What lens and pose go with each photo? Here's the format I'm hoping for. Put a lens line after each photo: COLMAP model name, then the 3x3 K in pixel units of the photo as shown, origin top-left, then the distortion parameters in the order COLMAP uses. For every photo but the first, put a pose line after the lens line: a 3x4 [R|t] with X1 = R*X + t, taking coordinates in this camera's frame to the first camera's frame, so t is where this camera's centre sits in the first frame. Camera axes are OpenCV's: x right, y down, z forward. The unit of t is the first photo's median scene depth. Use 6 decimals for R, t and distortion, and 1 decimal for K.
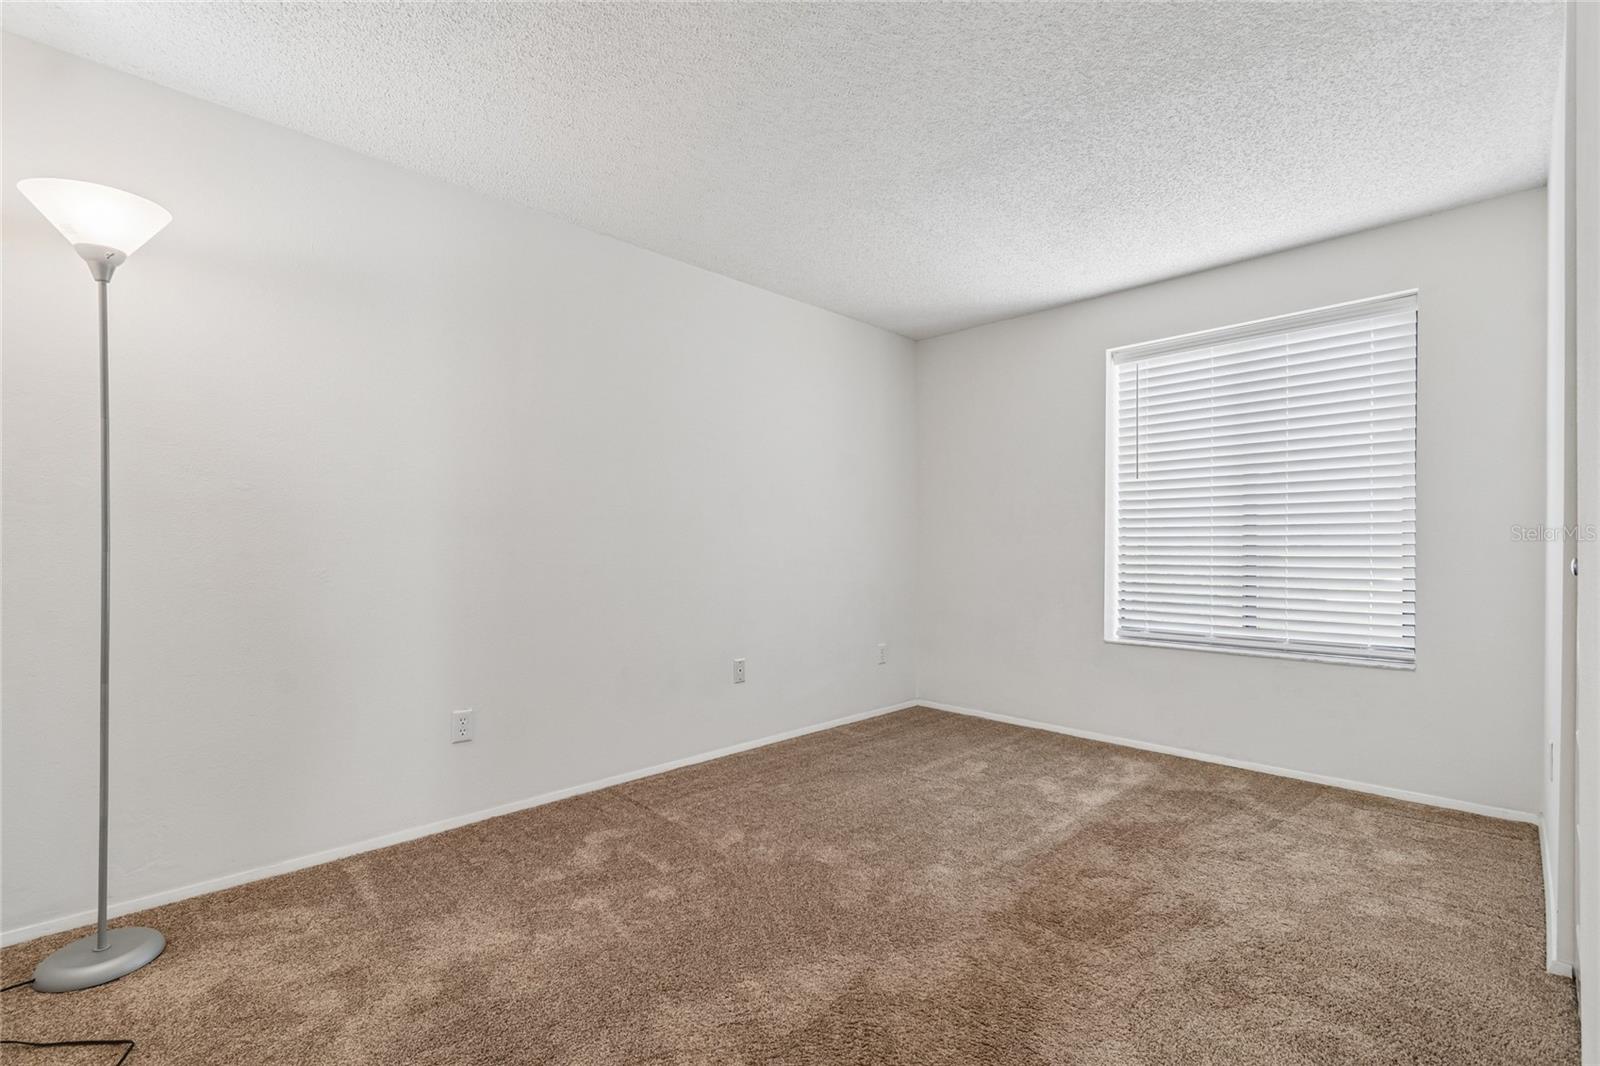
lens RADIAL K [[713.9, 0, 788.1], [0, 713.9, 542.9], [0, 0, 1]] dist [0.013816, -0.000244]
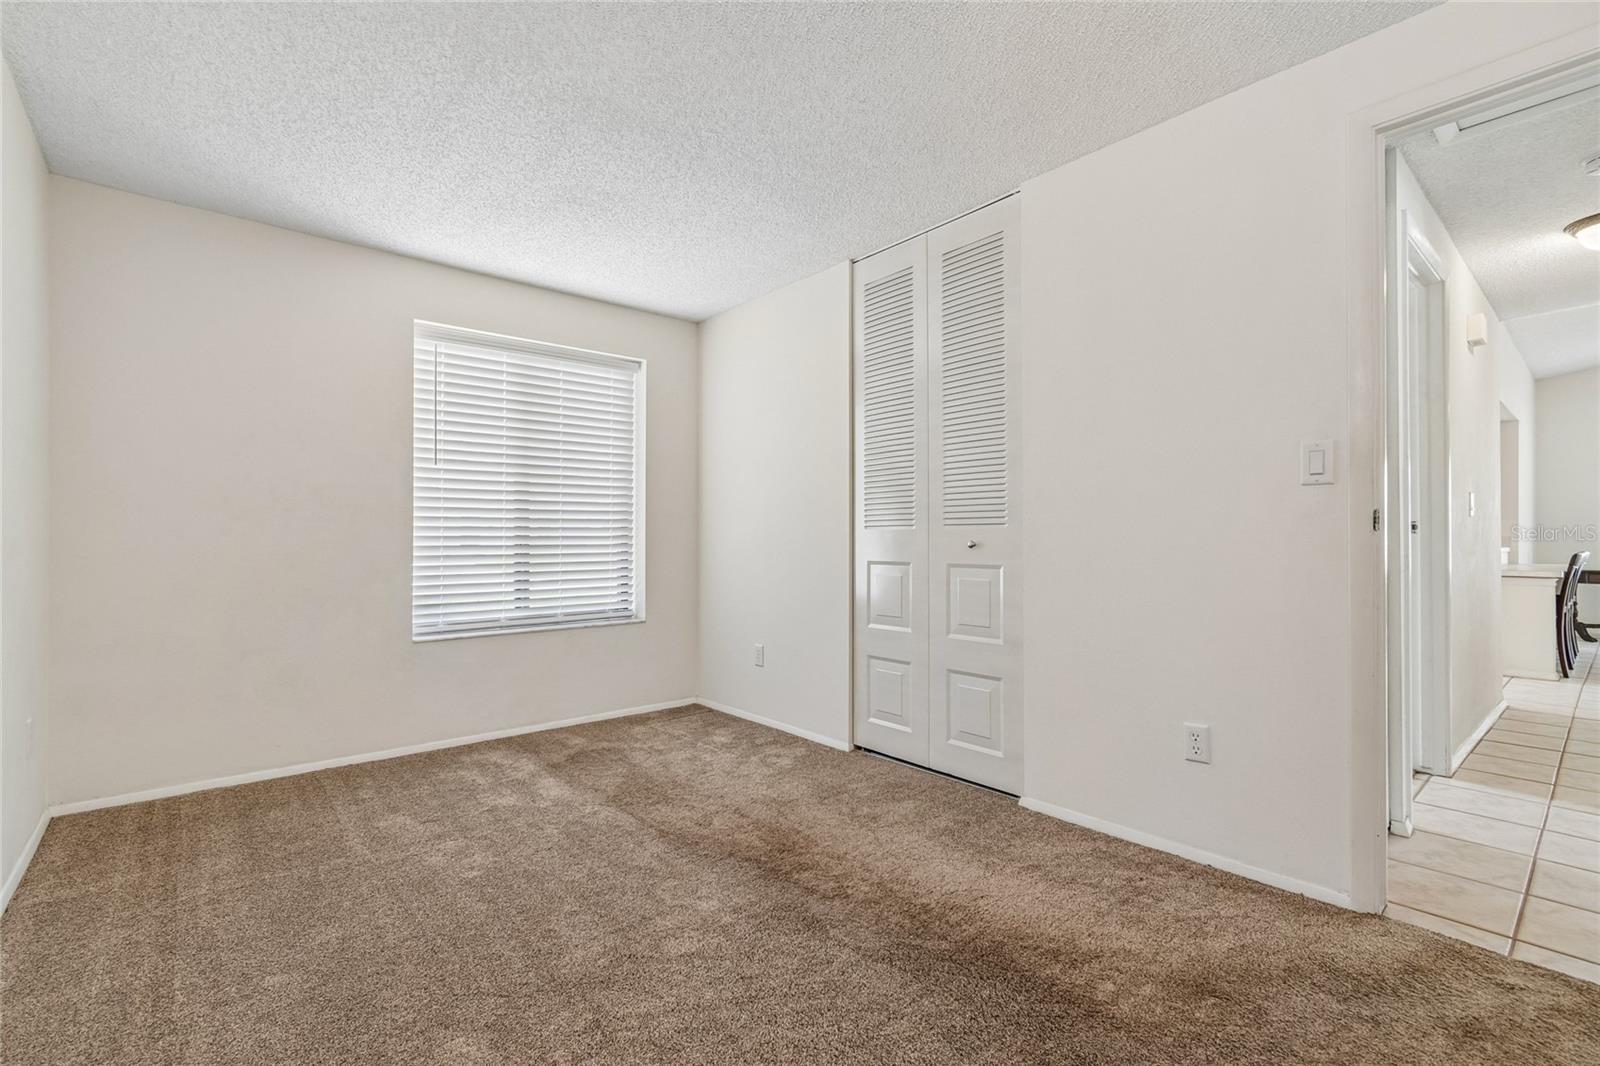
lens RADIAL K [[713.9, 0, 788.3], [0, 713.9, 533.4], [0, 0, 1]] dist [0.013816, -0.000244]
pose [[0.077038, 0.004460, 0.997018, -0.507497], [-0.008150, 0.999959, -0.003843, 0.000856], [-0.996995, -0.007830, 0.077071, 0.557953]]
